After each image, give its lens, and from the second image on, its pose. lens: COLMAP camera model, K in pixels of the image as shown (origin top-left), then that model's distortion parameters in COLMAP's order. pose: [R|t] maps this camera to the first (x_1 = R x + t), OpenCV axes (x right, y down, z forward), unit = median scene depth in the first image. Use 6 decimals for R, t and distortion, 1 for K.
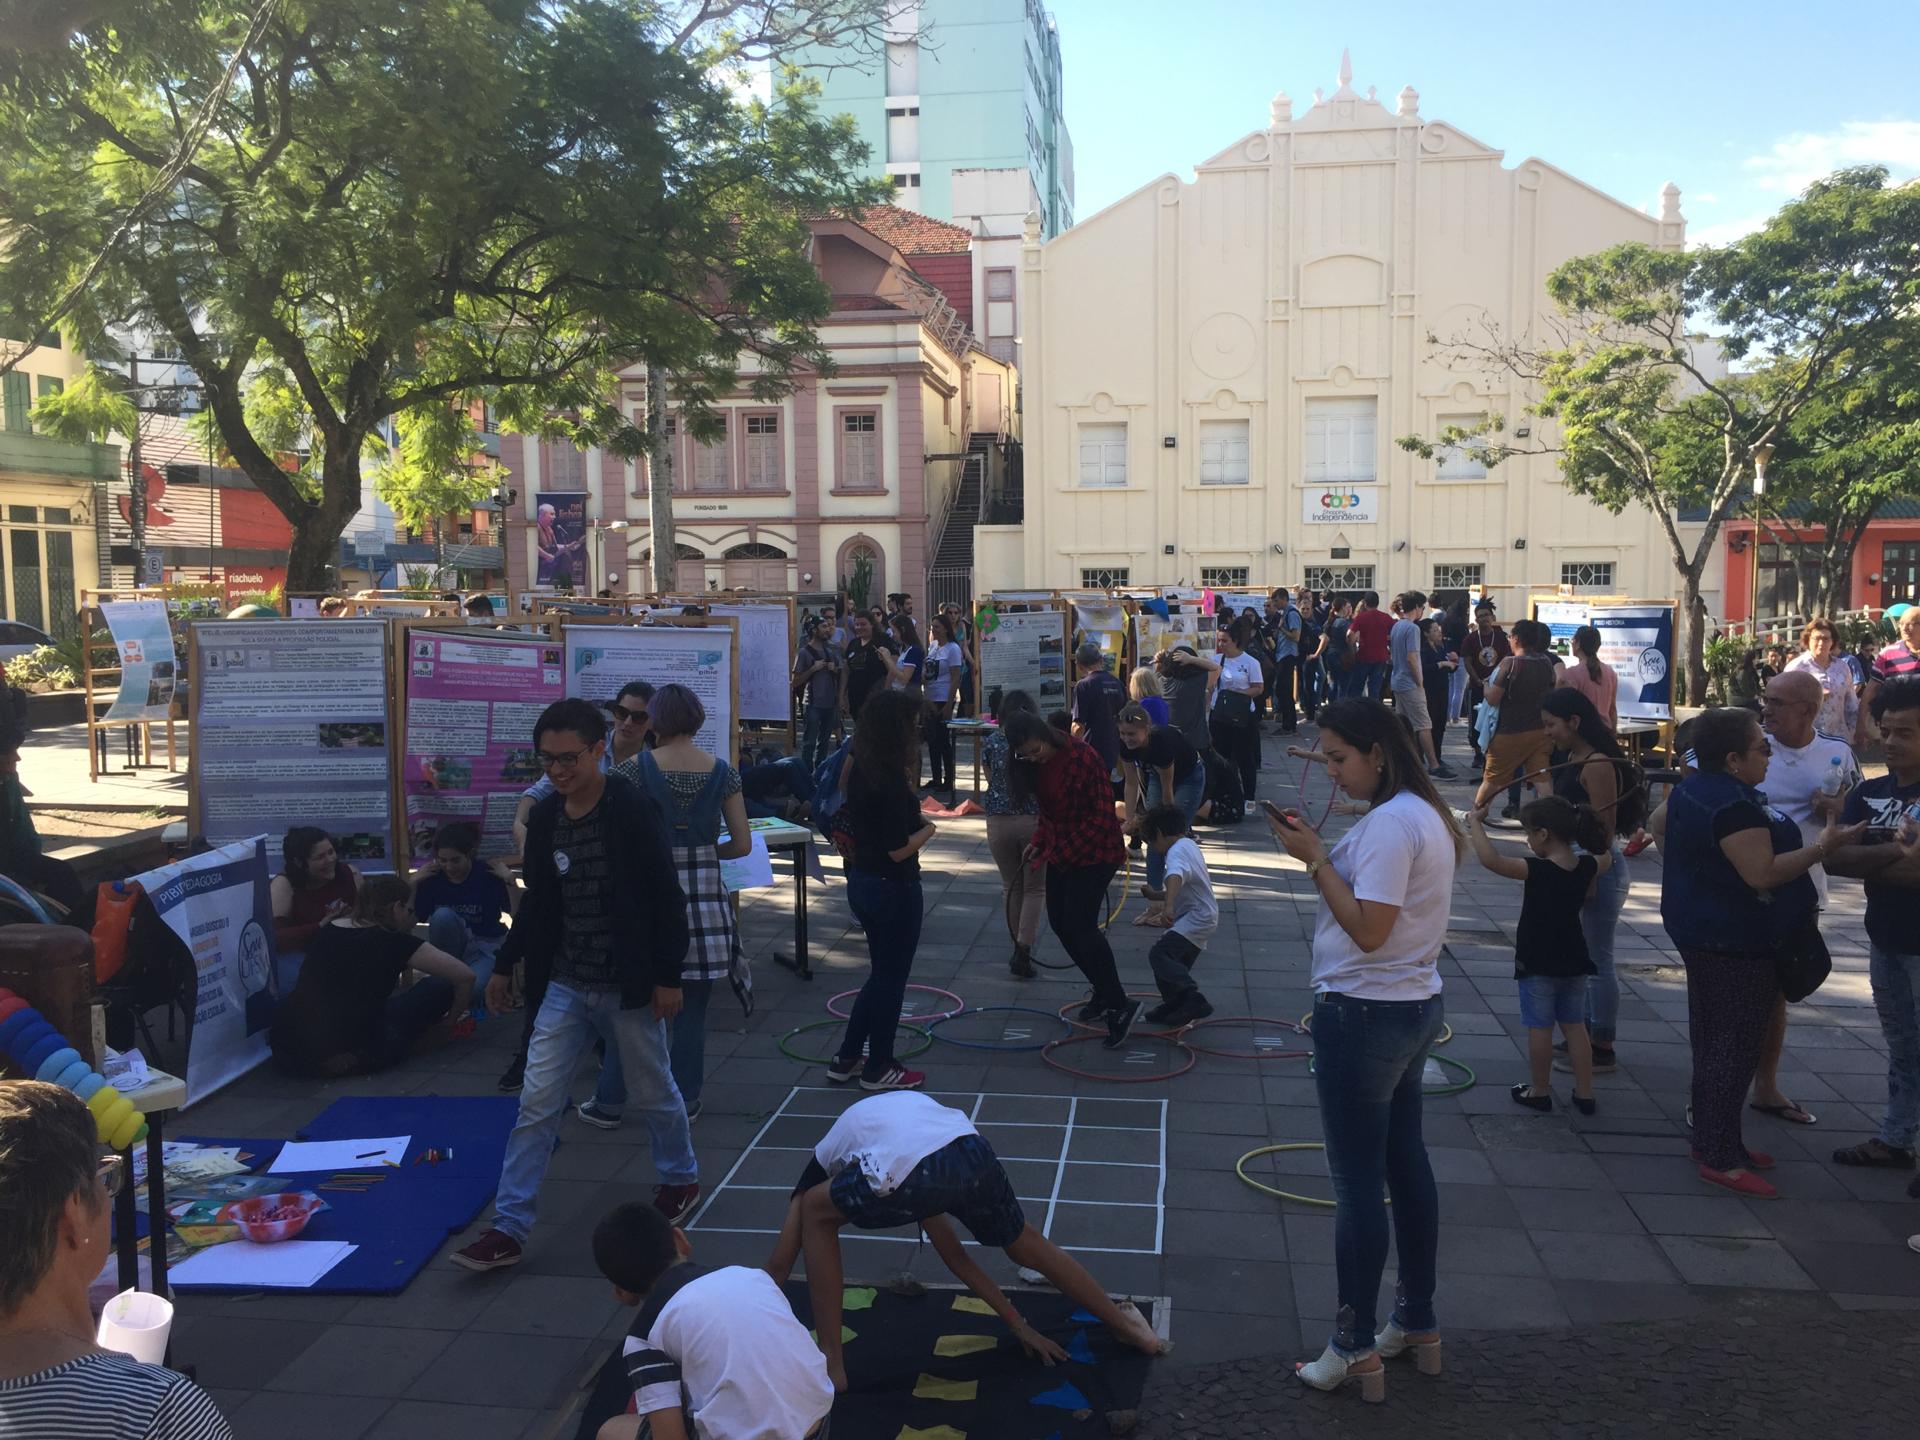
lens RADIAL K [[1645.4, 0, 963.0], [0, 1645.4, 737.1], [0, 0, 1]] dist [0.076569, -0.089406]
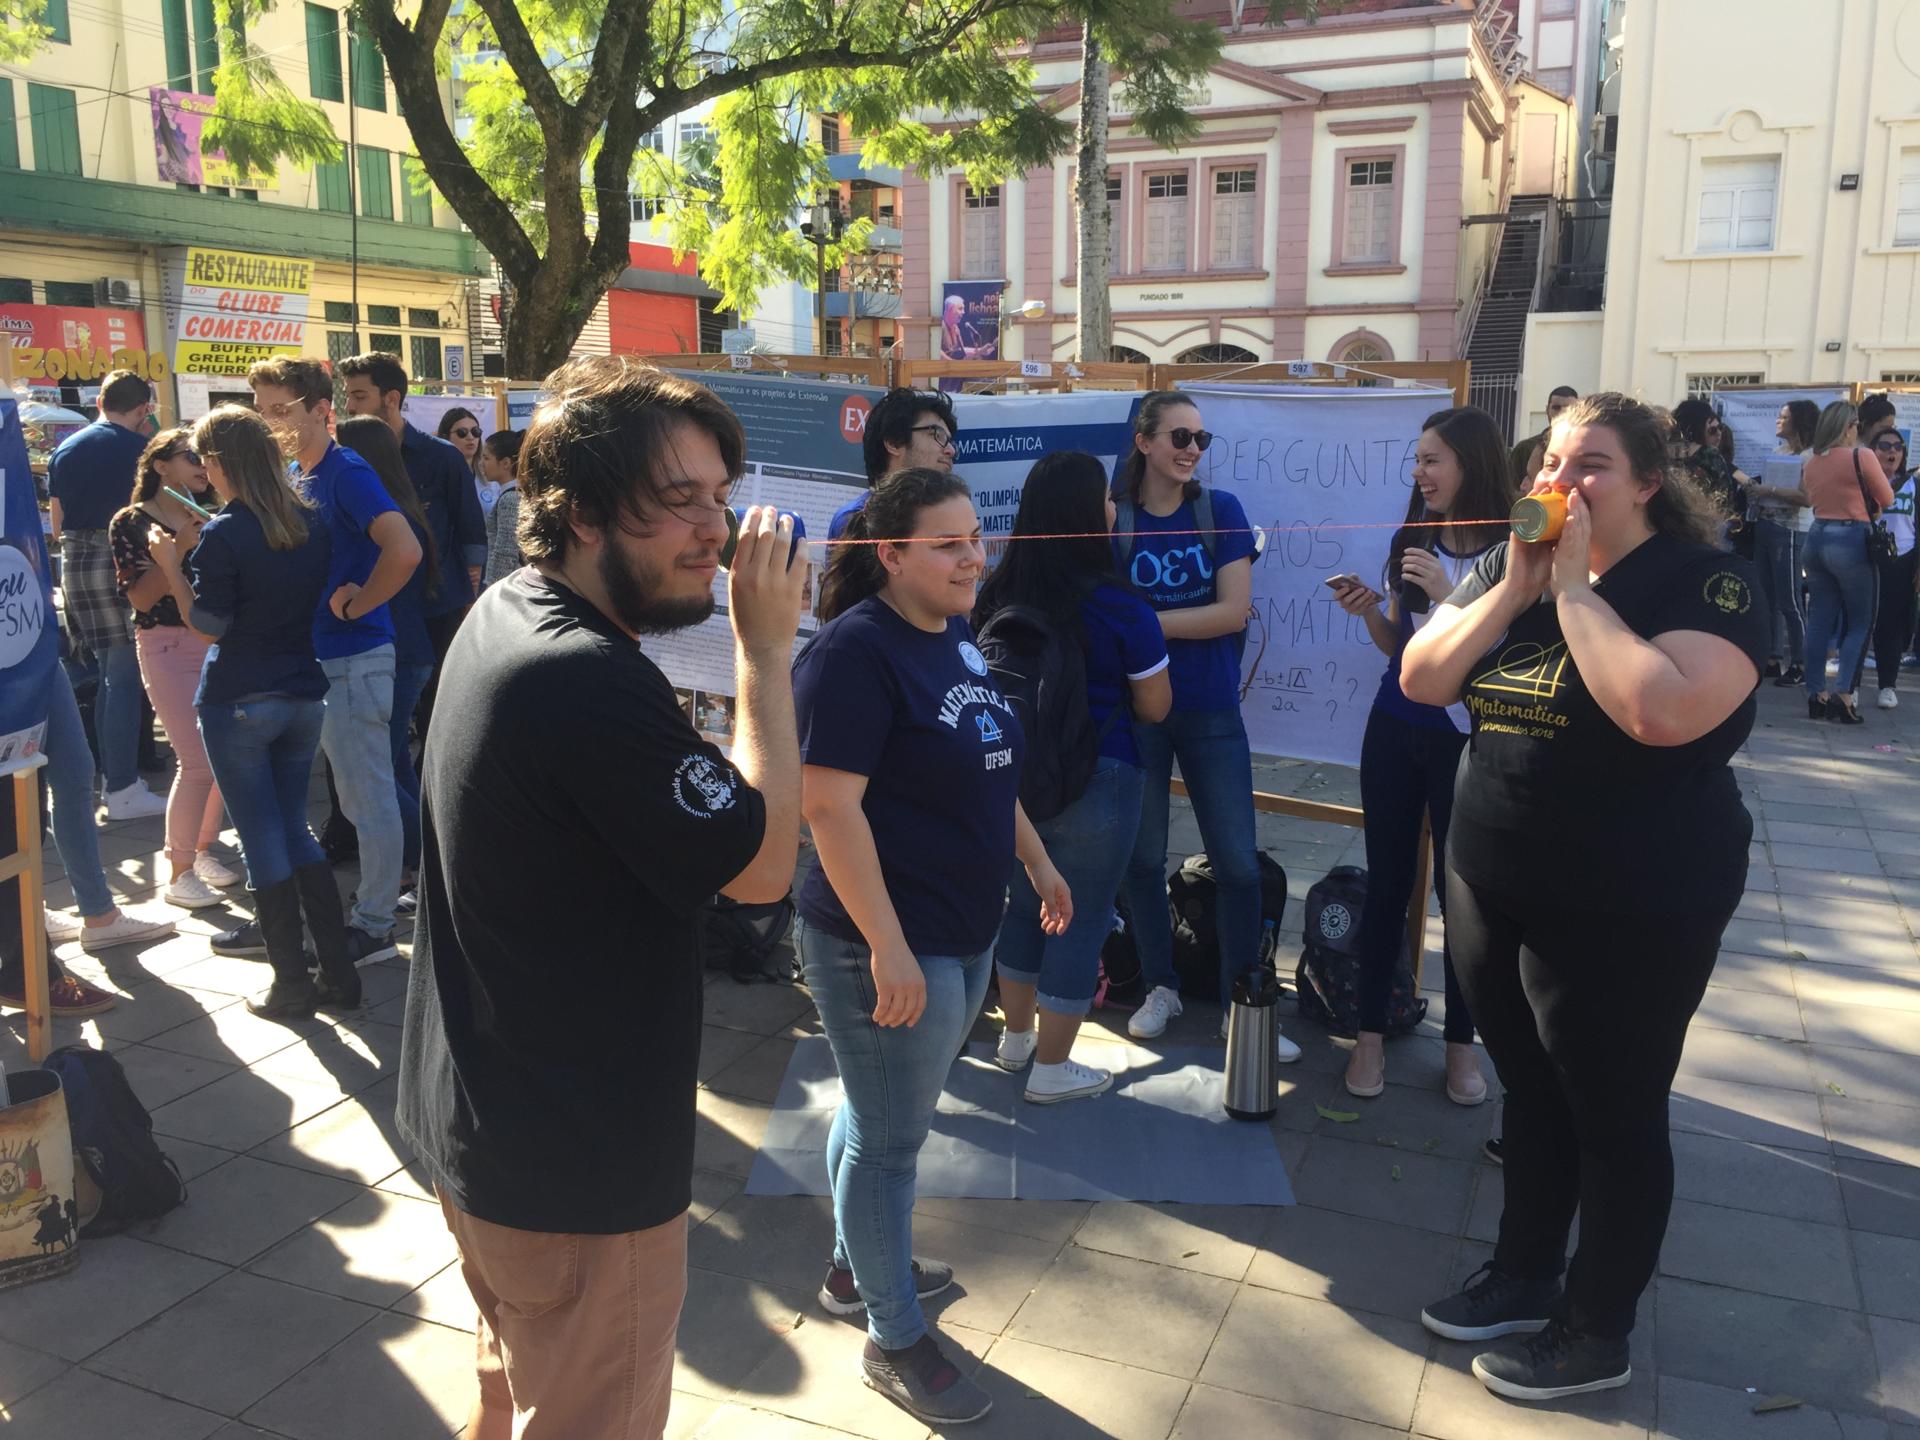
lens RADIAL K [[1645.4, 0, 935.9], [0, 1645.4, 764.3], [0, 0, 1]] dist [0.076569, -0.089406]
pose [[0.961567, 0.062632, -0.267332, -0.035270], [-0.030735, 0.992070, 0.121874, -0.014936], [0.272846, -0.108973, 0.955866, 0.220060]]
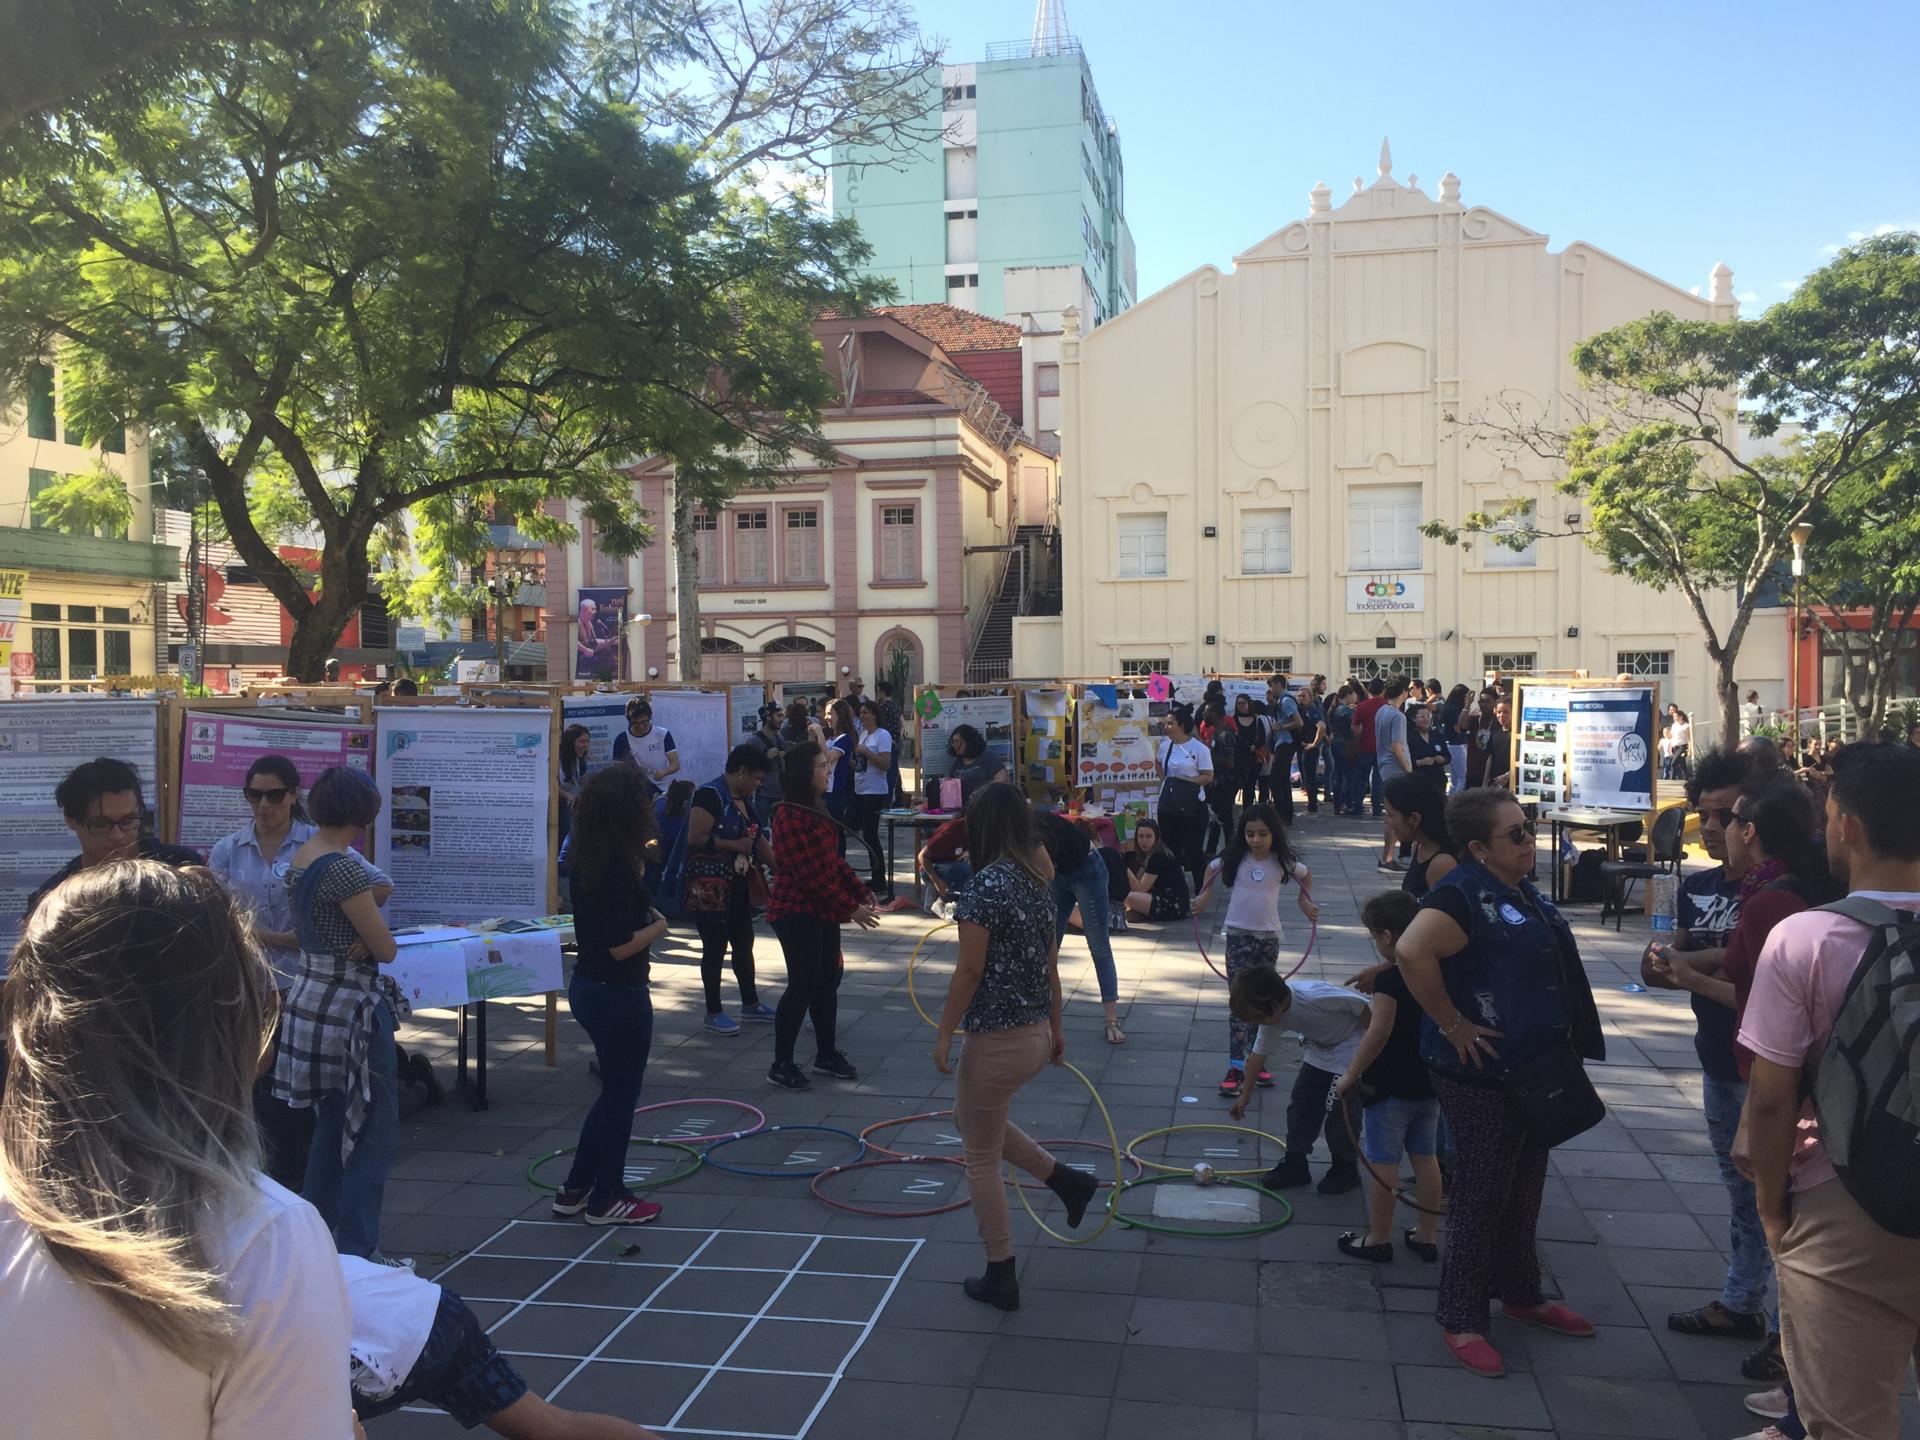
lens RADIAL K [[1645.4, 0, 955.9], [0, 1645.4, 747.2], [0, 0, 1]] dist [0.076569, -0.089406]
pose [[0.998615, -0.002994, -0.052519, 0.024469], [0.000285, 0.998672, -0.051510, 0.000638], [0.052603, 0.051424, 0.997291, 0.015136]]
